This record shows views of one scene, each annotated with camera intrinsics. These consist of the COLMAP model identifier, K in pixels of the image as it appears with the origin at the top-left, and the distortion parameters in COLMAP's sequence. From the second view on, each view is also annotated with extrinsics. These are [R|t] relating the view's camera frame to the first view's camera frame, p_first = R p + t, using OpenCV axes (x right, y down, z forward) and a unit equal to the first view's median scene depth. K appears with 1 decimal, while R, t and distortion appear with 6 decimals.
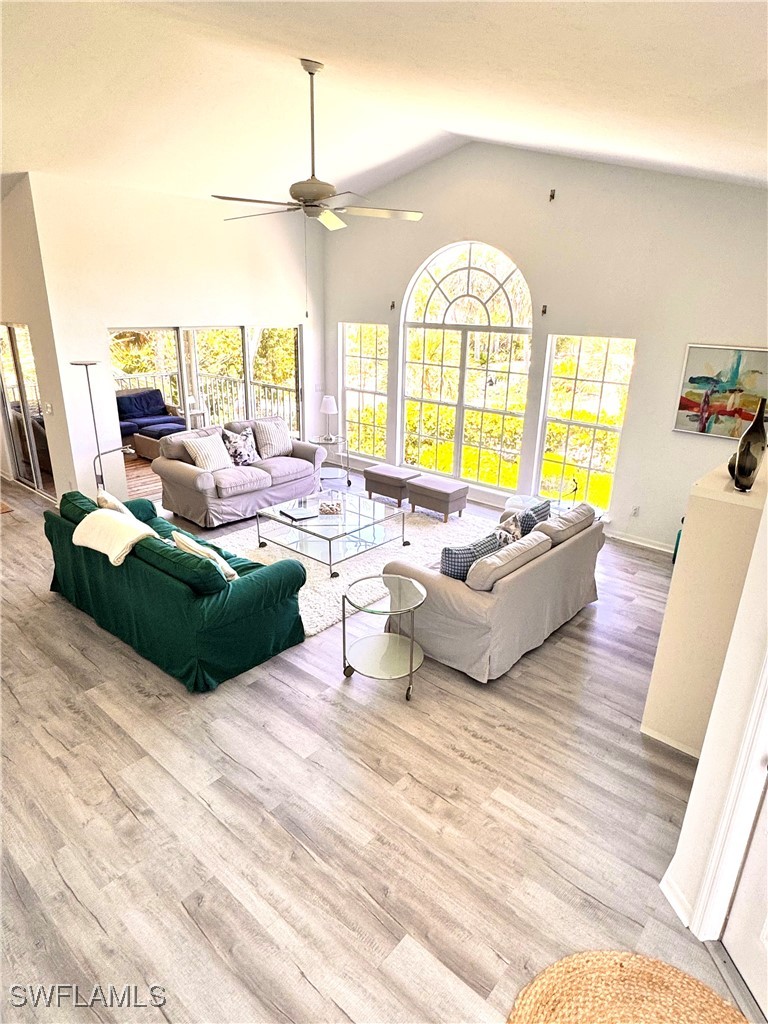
lens RADIAL K [[596.8, 0, 385.9], [0, 596.8, 511.5], [0, 0, 1]] dist [0.002371, 0.000529]
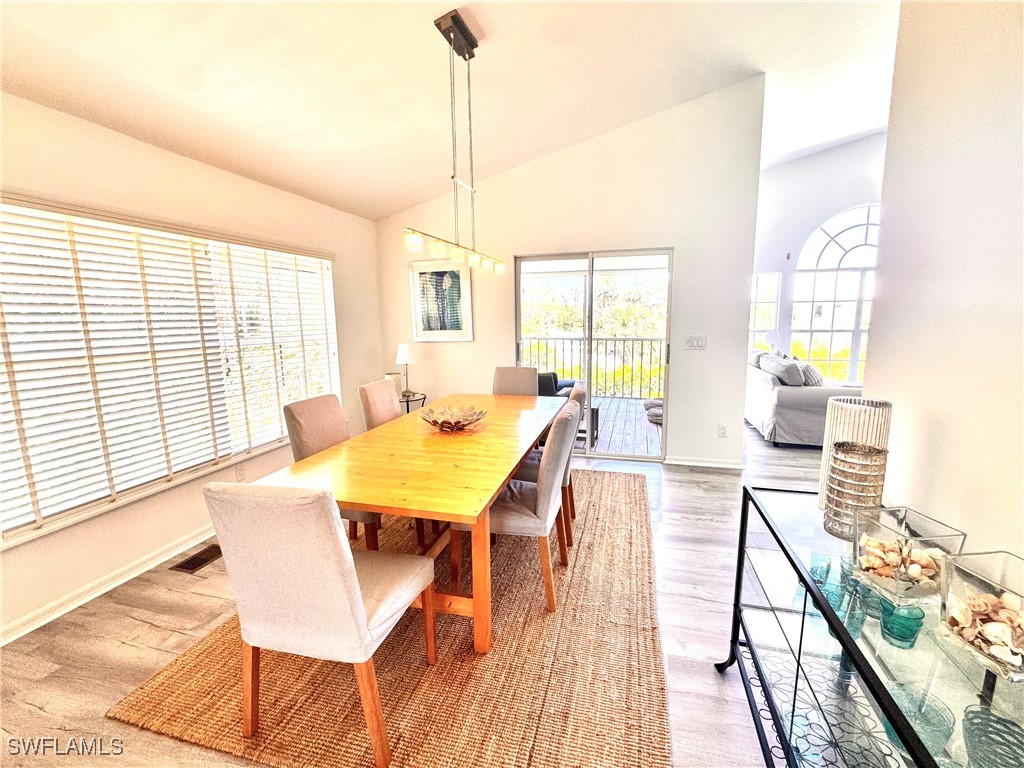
lens RADIAL K [[444.4, 0, 512.0], [0, 444.4, 384.0], [0, 0, 1]] dist [-0.000844, -0.000190]
pose [[0.899463, -0.099381, 0.425546, -1.150876], [0.175836, 0.973795, -0.144240, -0.076192], [-0.400059, 0.204565, 0.893368, 0.595206]]
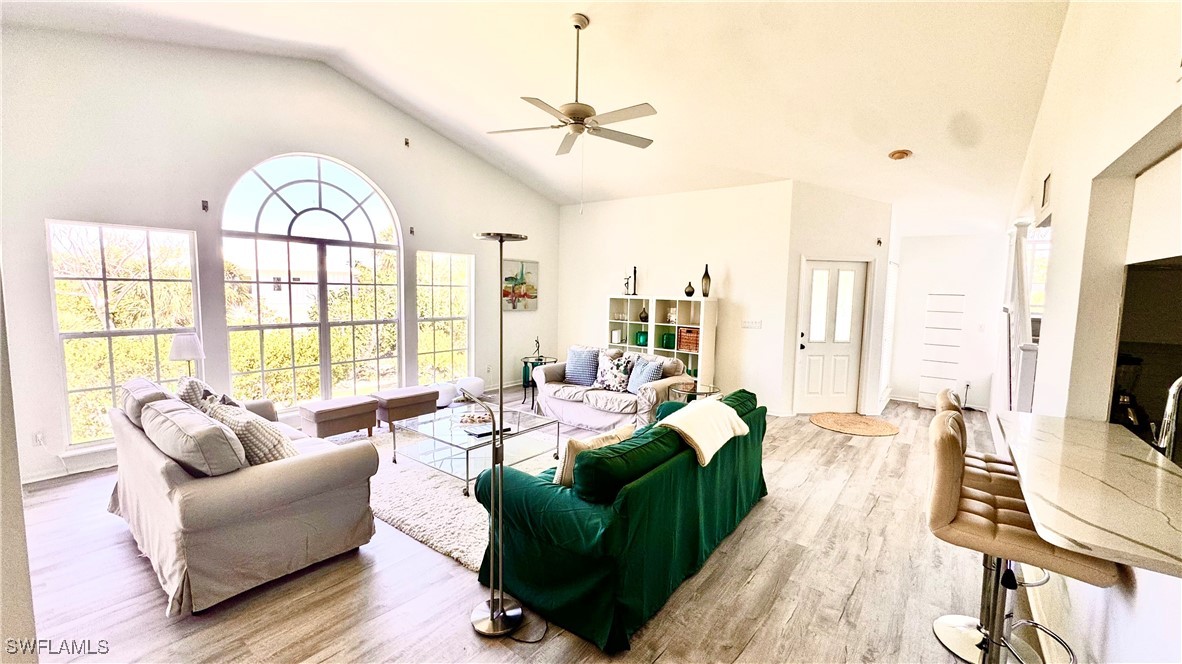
lens RADIAL K [[472.8, 0, 592.2], [0, 472.8, 330.8], [0, 0, 1]] dist [-0.001224, 0.000072]
pose [[-0.060113, -0.110689, 0.992035, -0.769603], [0.312756, 0.941702, 0.124025, -0.158538], [-0.947929, 0.317720, -0.021990, 0.777245]]
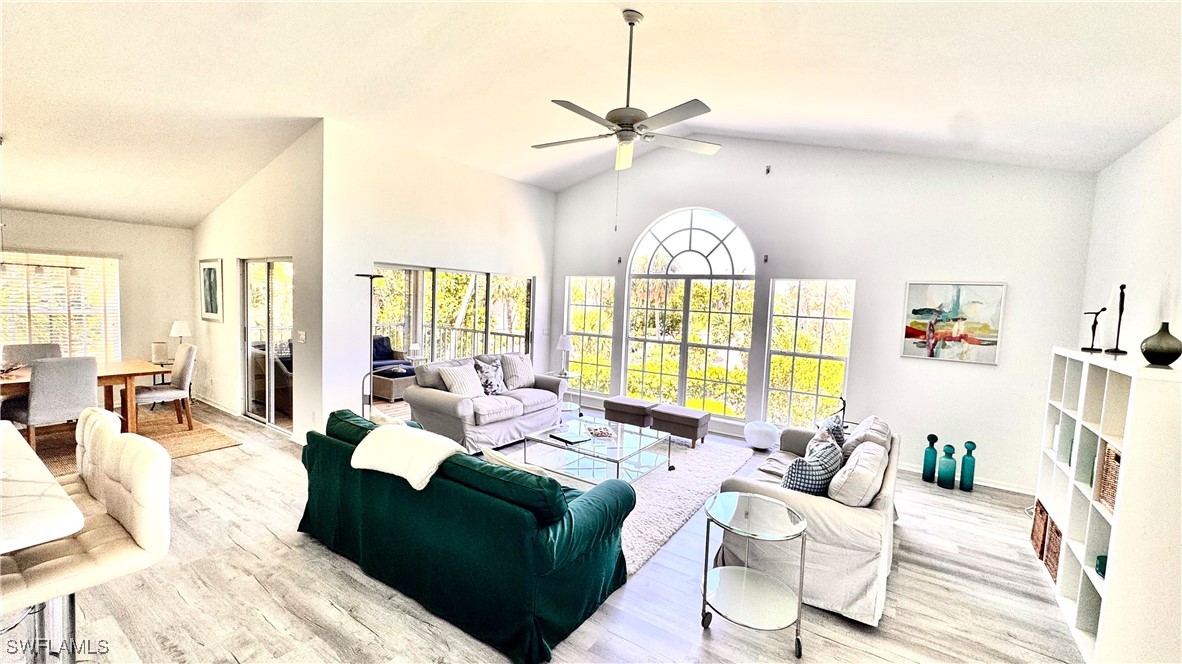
lens RADIAL K [[472.8, 0, 592.2], [0, 472.8, 330.8], [0, 0, 1]] dist [-0.001224, 0.000072]
pose [[0.992328, 0.011918, 0.123060, -0.194903], [0.020834, 0.964991, -0.261452, 0.035718], [-0.121868, 0.262010, 0.957339, 0.201124]]
